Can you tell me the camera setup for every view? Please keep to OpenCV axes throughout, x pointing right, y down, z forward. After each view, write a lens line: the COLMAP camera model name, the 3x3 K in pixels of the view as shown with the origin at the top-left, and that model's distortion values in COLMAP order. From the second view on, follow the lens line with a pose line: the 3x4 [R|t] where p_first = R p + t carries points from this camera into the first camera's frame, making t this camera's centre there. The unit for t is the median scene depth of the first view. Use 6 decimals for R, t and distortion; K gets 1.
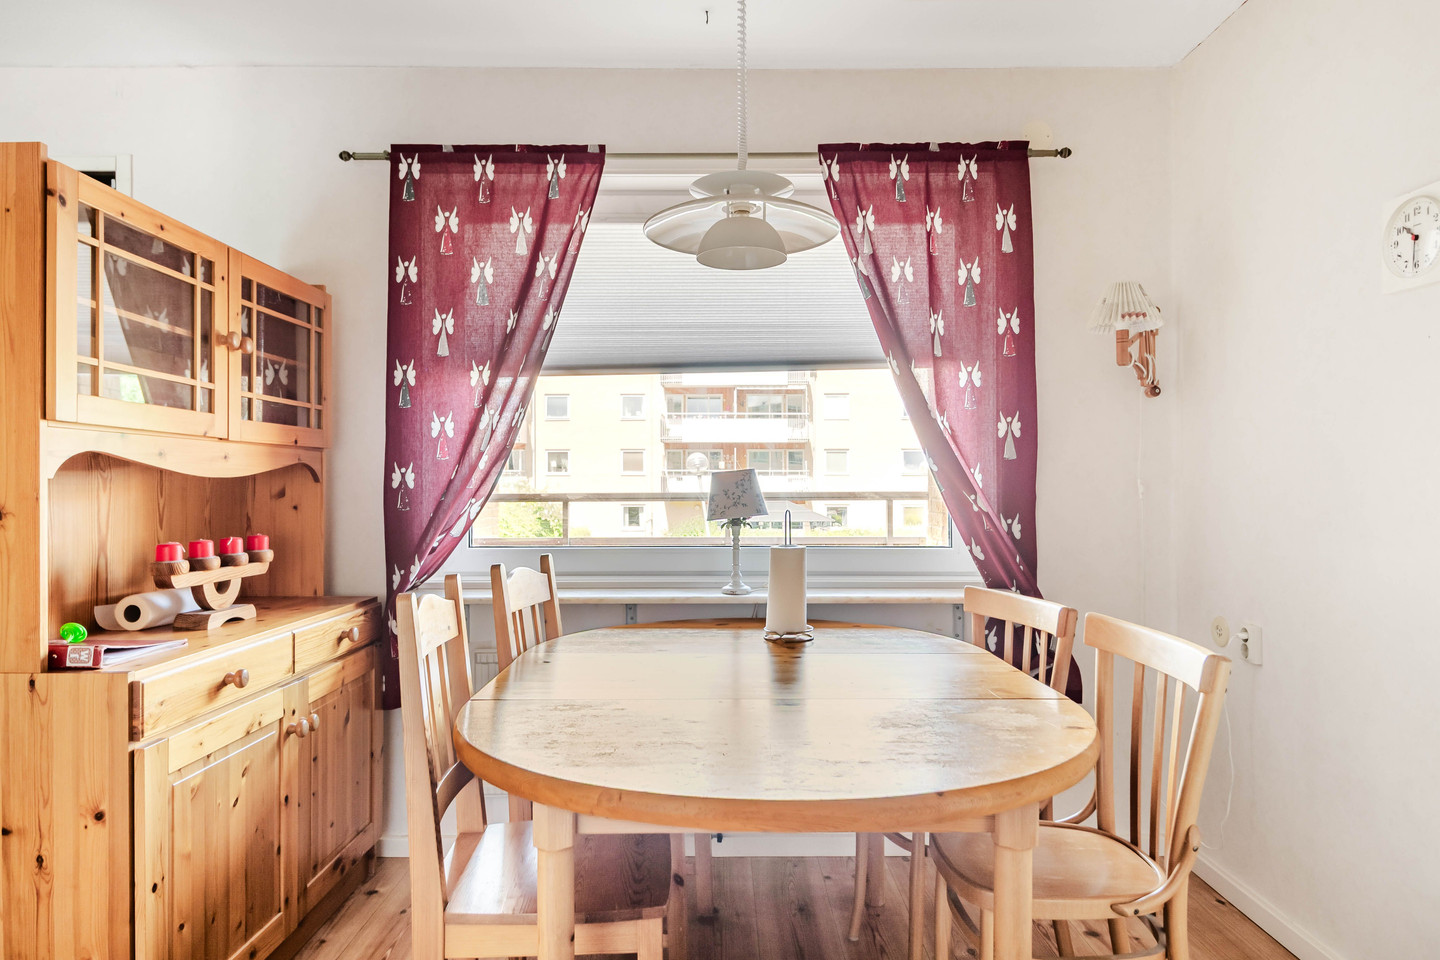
lens RADIAL K [[893.0, 0, 718.7], [0, 893.0, 486.0], [0, 0, 1]] dist [0.014228, -0.002584]
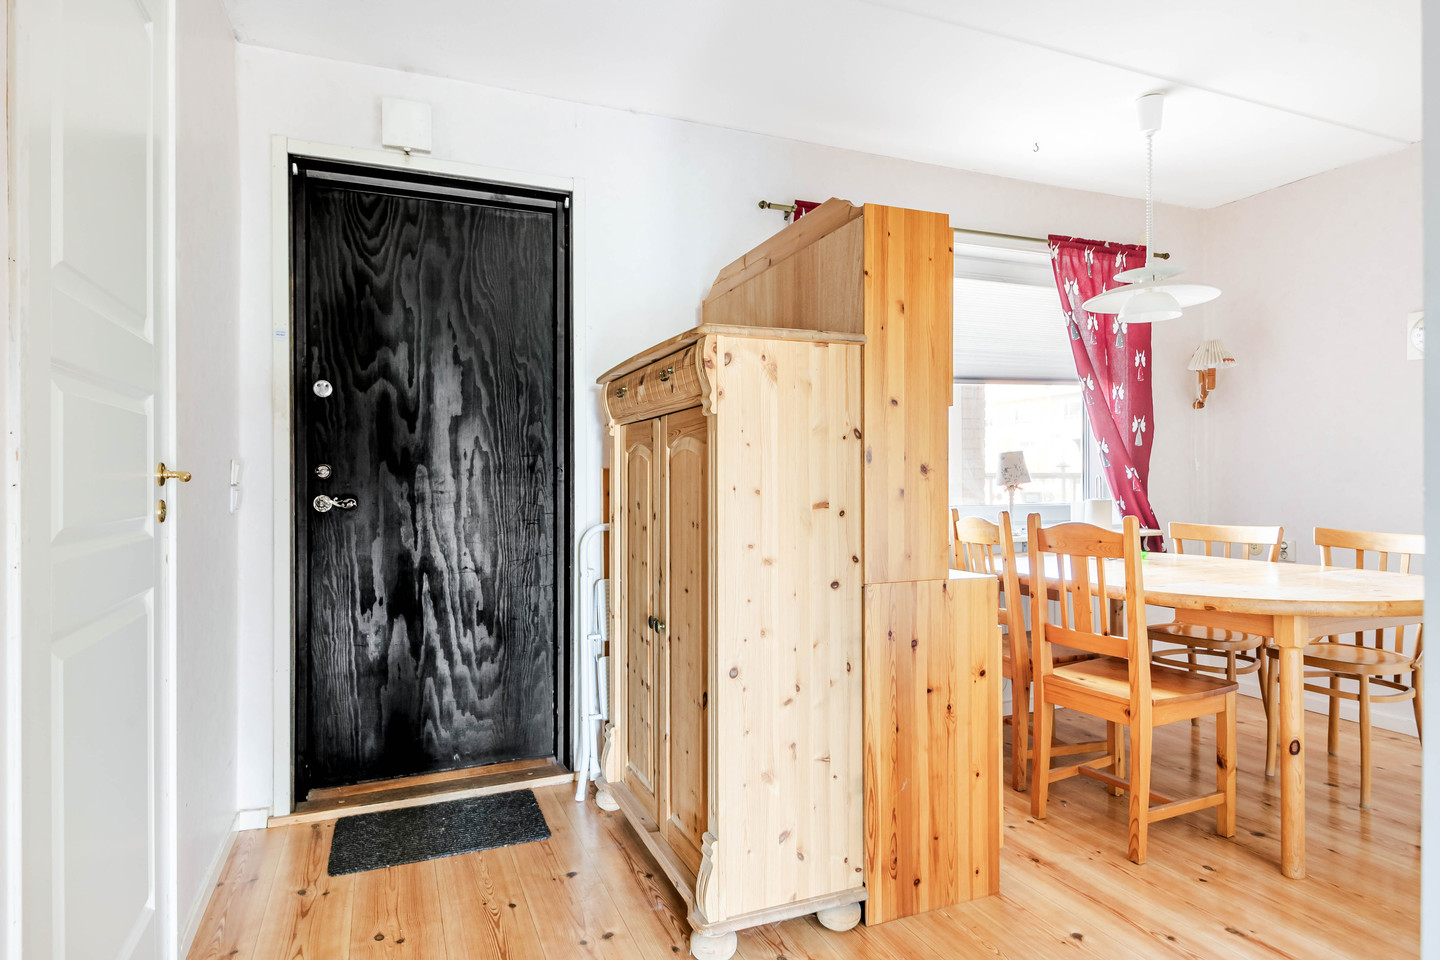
lens RADIAL K [[801.8, 0, 710.9], [0, 801.8, 479.3], [0, 0, 1]] dist [0.006733, -0.007271]
pose [[0.928185, -0.006988, 0.372053, -0.917895], [0.008207, 0.999965, -0.001692, 0.026281], [-0.372028, 0.004624, 0.928210, -0.036152]]
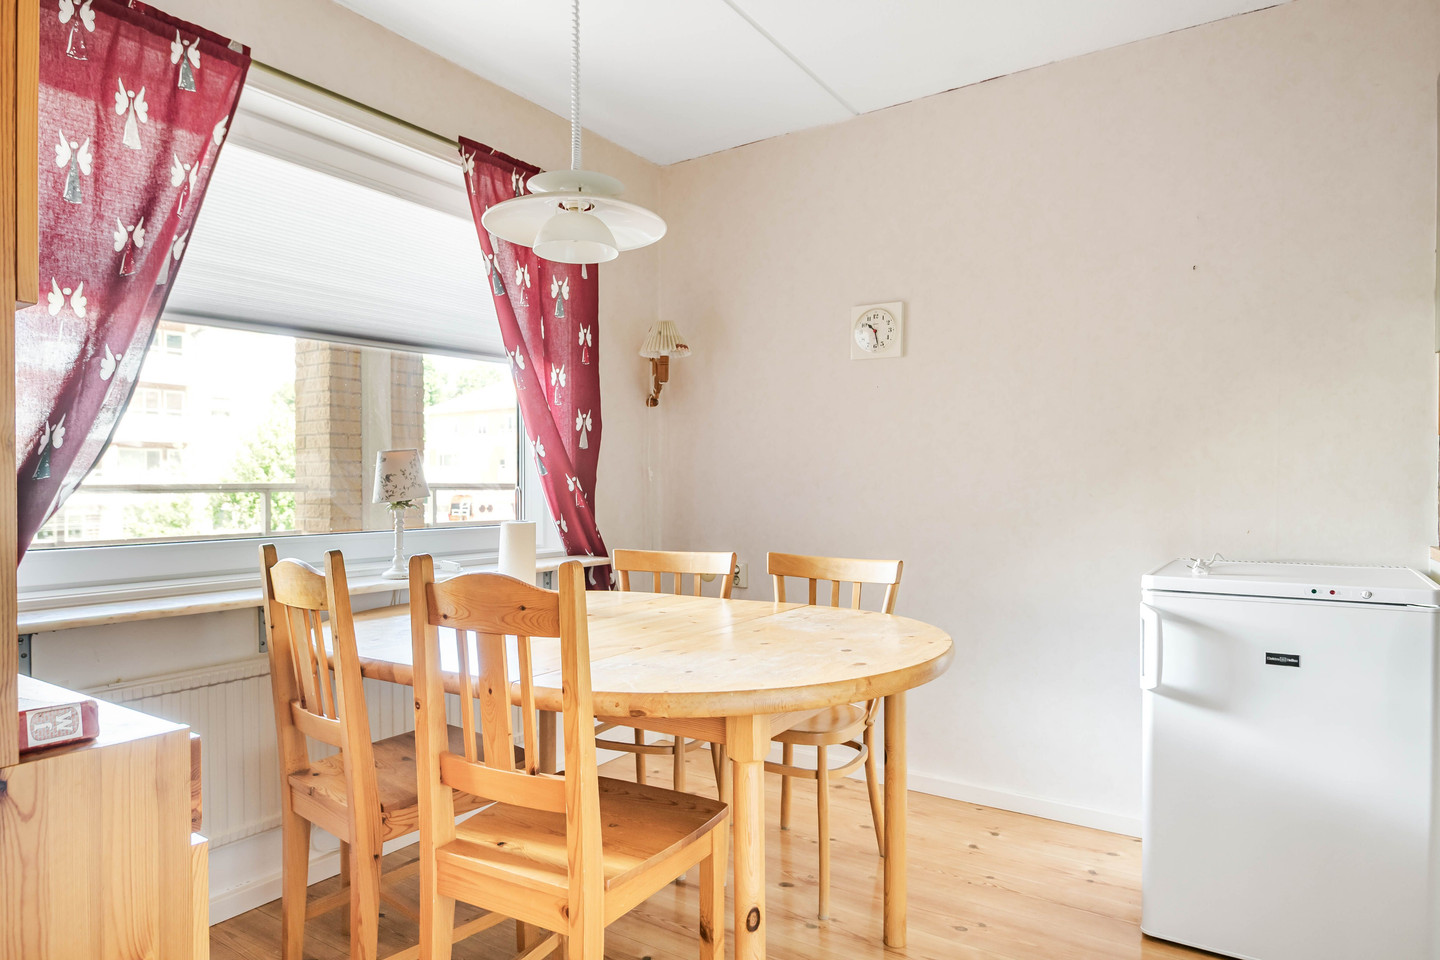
lens RADIAL K [[845.1, 0, 727.4], [0, 845.1, 506.3], [0, 0, 1]] dist [-0.007214, -0.002082]
pose [[0.546539, -0.021986, 0.837145, -0.541288], [0.006194, 0.999734, 0.022213, 0.024630], [-0.837411, -0.006955, 0.546530, 0.208908]]
